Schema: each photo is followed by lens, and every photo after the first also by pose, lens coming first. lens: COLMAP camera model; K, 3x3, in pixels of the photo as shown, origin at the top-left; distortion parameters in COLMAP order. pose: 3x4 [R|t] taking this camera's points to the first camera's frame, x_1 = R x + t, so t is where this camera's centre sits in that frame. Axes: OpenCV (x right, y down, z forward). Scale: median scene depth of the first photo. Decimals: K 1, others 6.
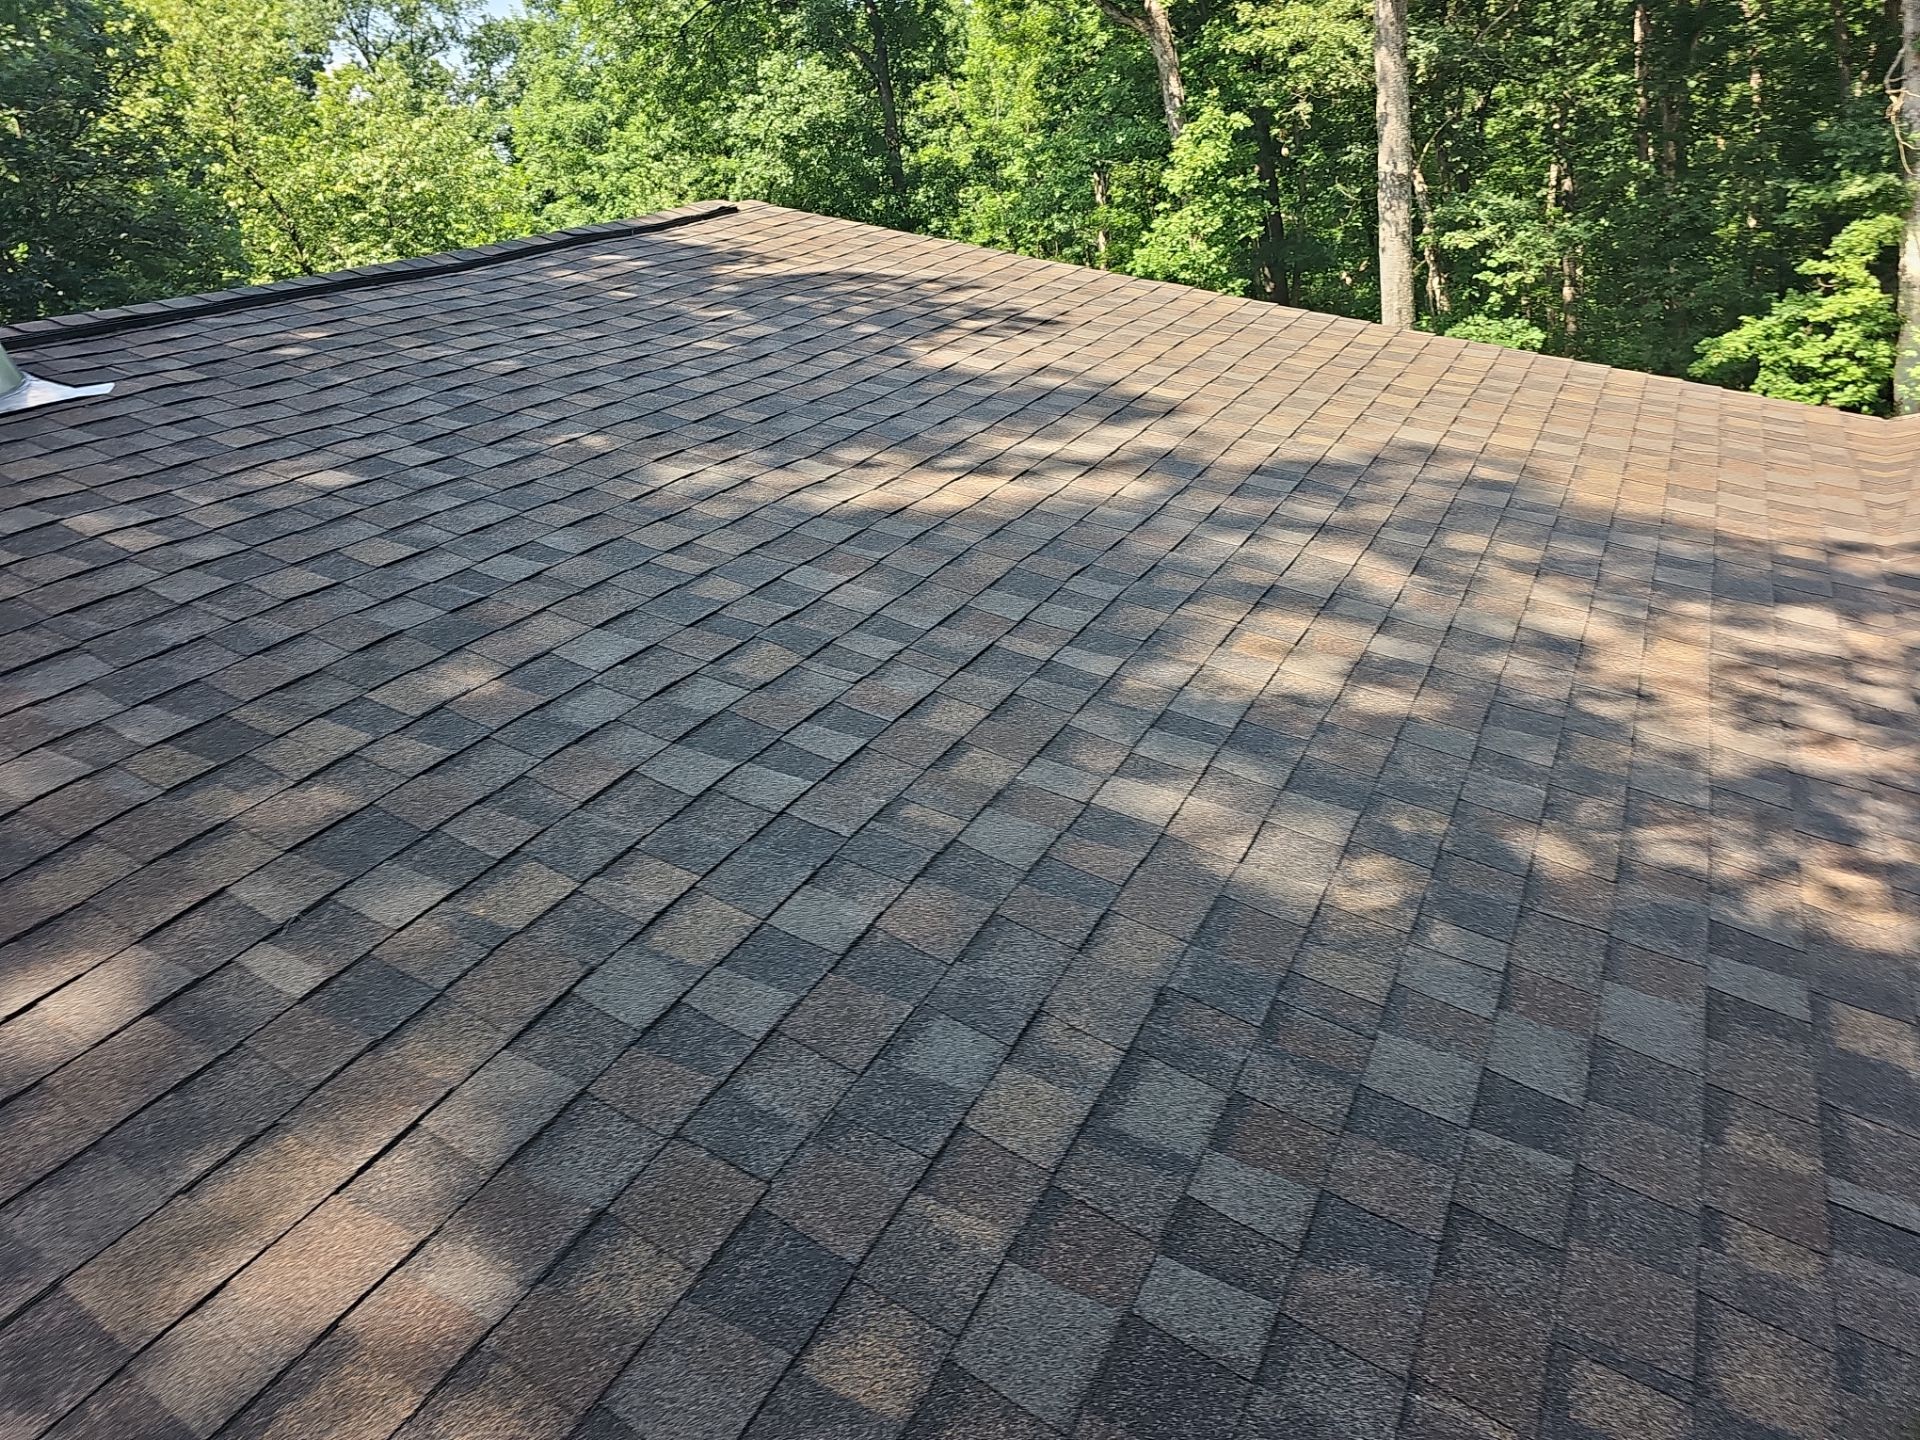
lens RADIAL K [[1277.9, 0, 960.4], [0, 1277.9, 702.2], [0, 0, 1]] dist [0.050269, -0.042759]
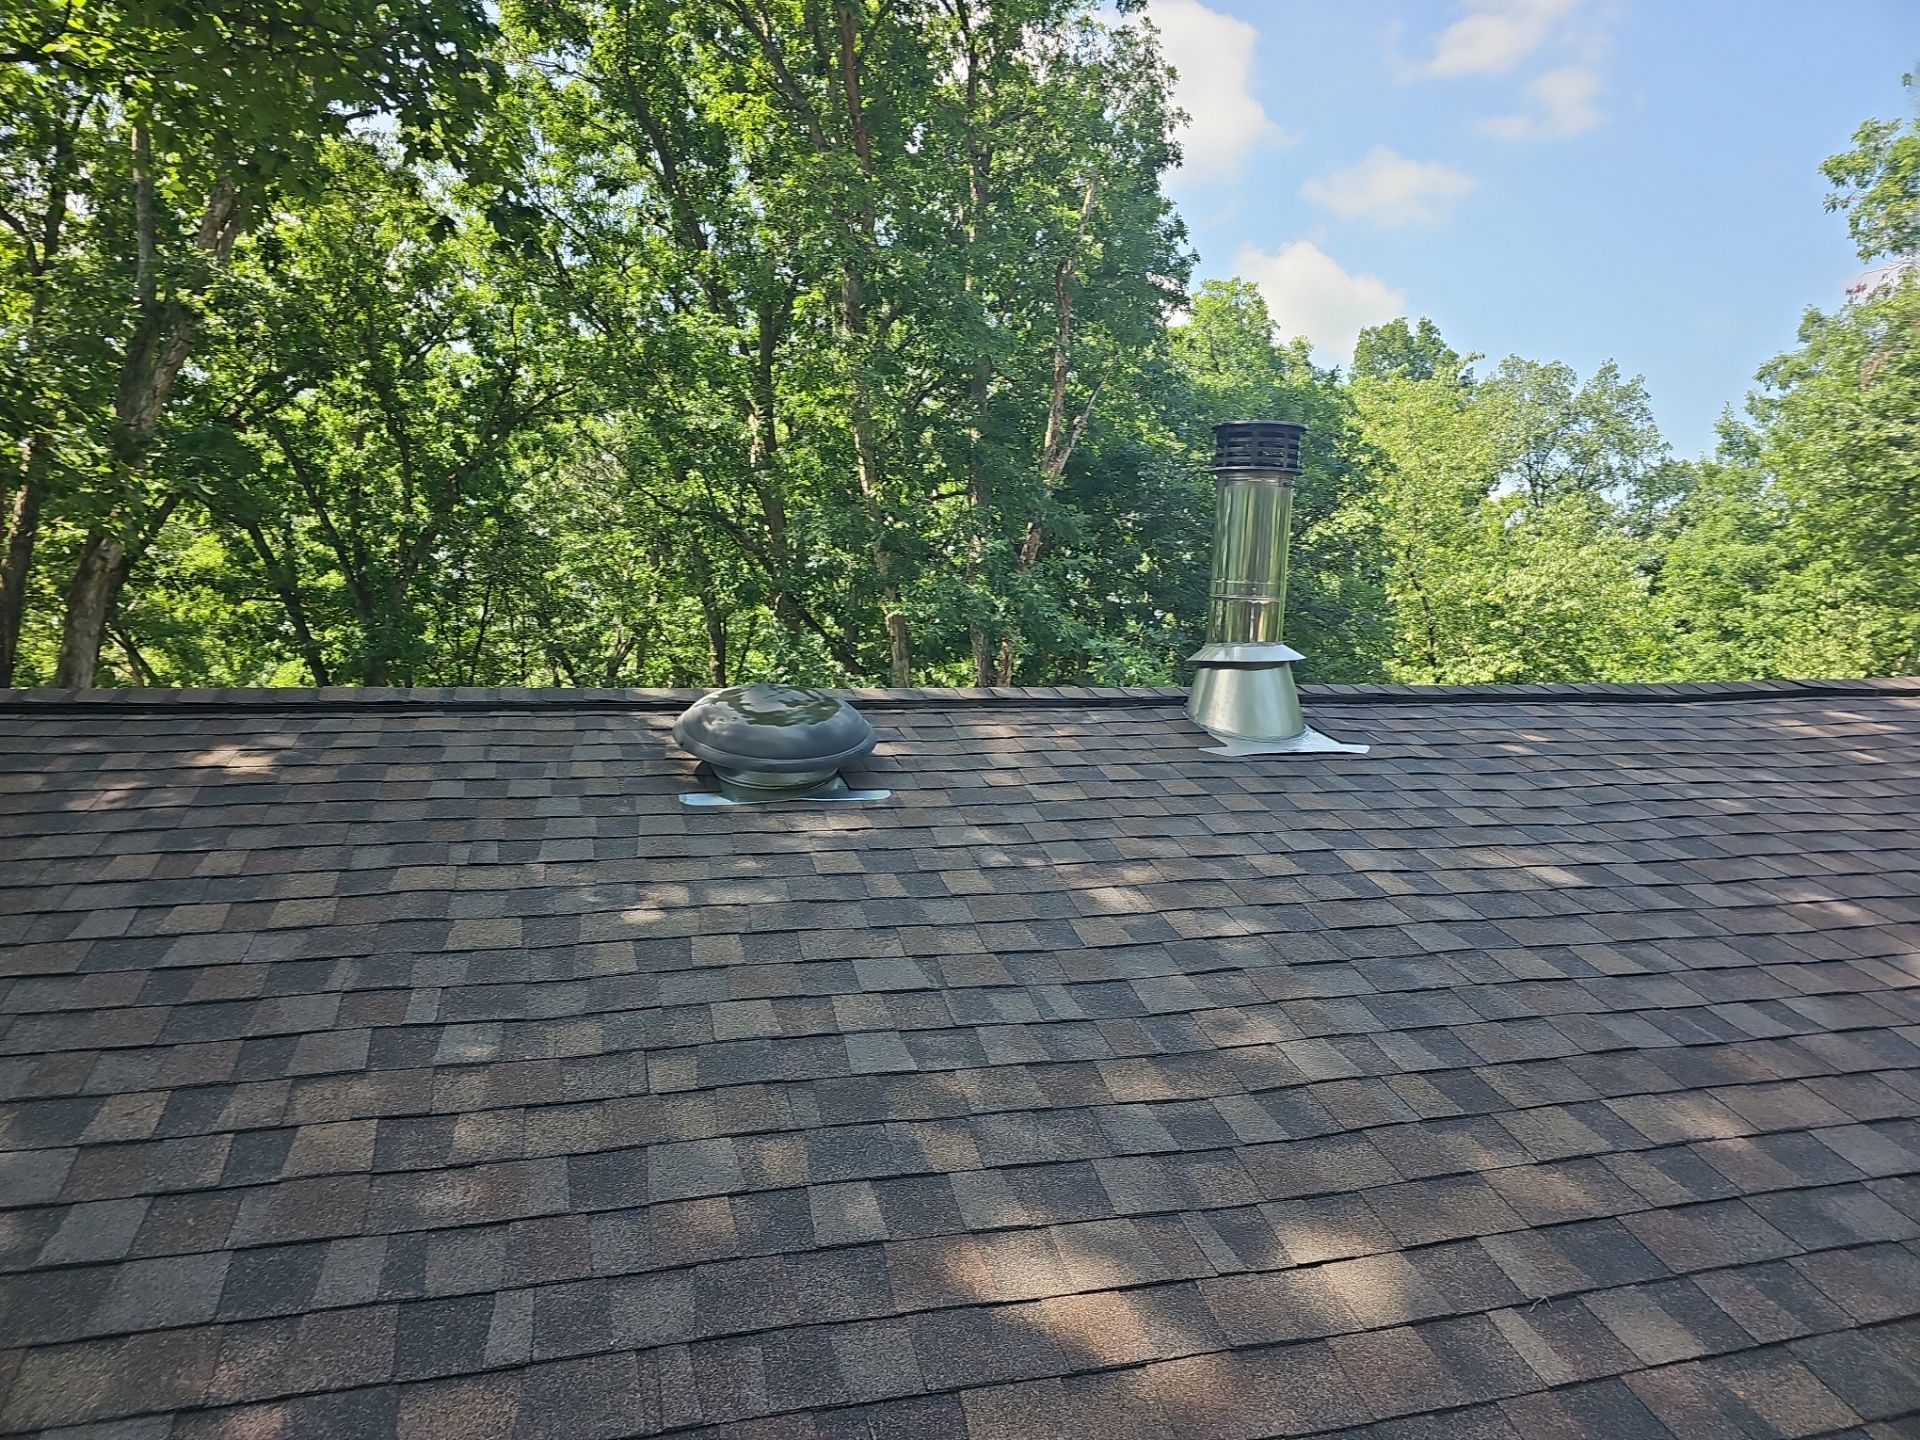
lens RADIAL K [[1277.9, 0, 963.6], [0, 1277.9, 720.0], [0, 0, 1]] dist [0.050269, -0.042759]
pose [[0.691077, 0.187353, -0.698077, -0.110487], [-0.375626, 0.918246, -0.125416, 0.025355], [0.617509, 0.348888, 0.704954, -0.090098]]
